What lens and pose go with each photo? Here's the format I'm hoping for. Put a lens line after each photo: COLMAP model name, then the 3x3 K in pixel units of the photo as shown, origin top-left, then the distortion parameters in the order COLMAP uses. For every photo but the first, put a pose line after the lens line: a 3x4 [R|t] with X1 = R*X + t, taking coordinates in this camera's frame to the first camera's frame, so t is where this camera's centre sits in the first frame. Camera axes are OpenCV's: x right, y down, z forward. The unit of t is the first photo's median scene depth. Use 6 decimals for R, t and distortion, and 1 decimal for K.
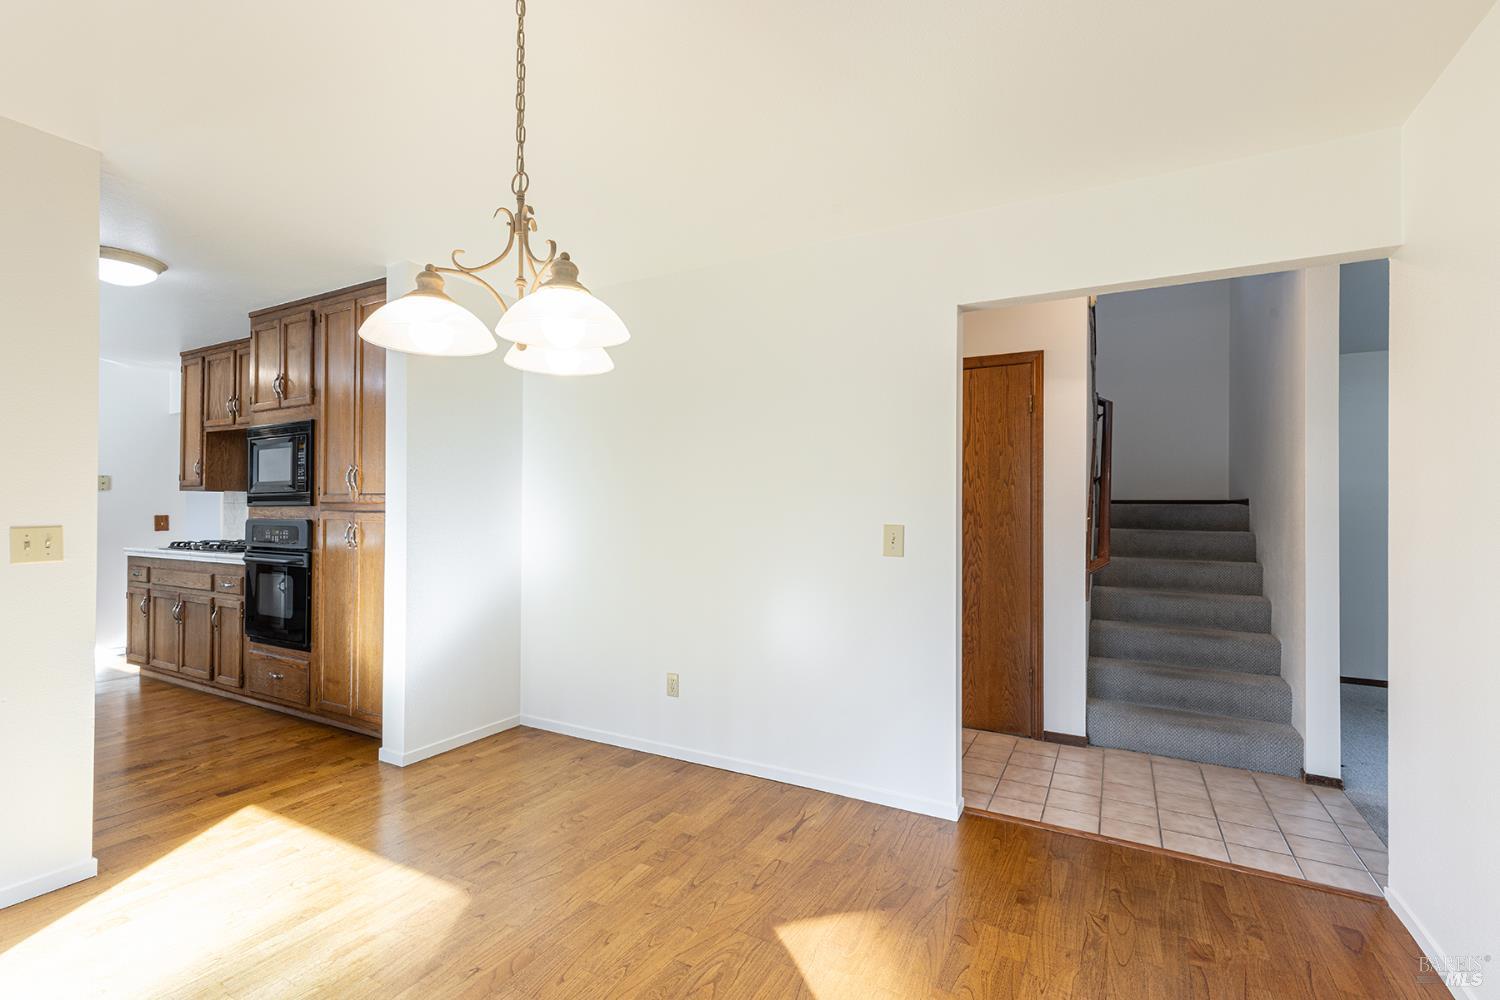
lens RADIAL K [[675.4, 0, 756.2], [0, 675.4, 504.3], [0, 0, 1]] dist [0.004917, -0.000232]
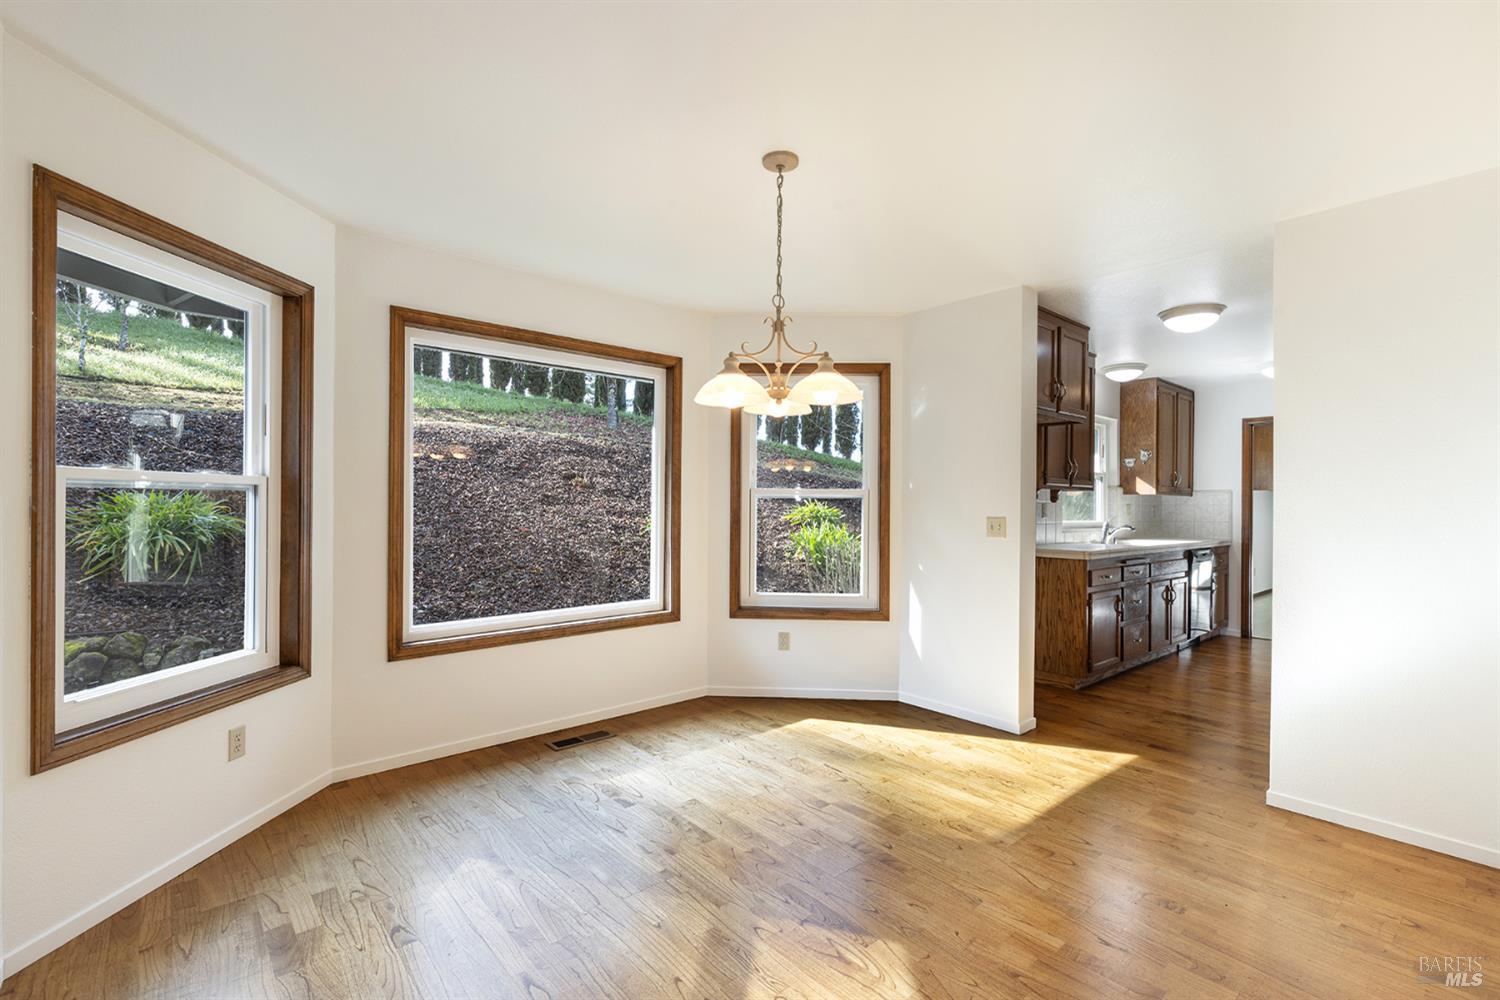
lens RADIAL K [[675.4, 0, 760.2], [0, 675.4, 506.2], [0, 0, 1]] dist [0.004917, -0.000232]
pose [[-0.350398, -0.005259, -0.936586, 0.593388], [-0.002548, 0.999986, -0.004662, 0.007194], [0.936597, 0.000753, -0.350407, 0.767353]]
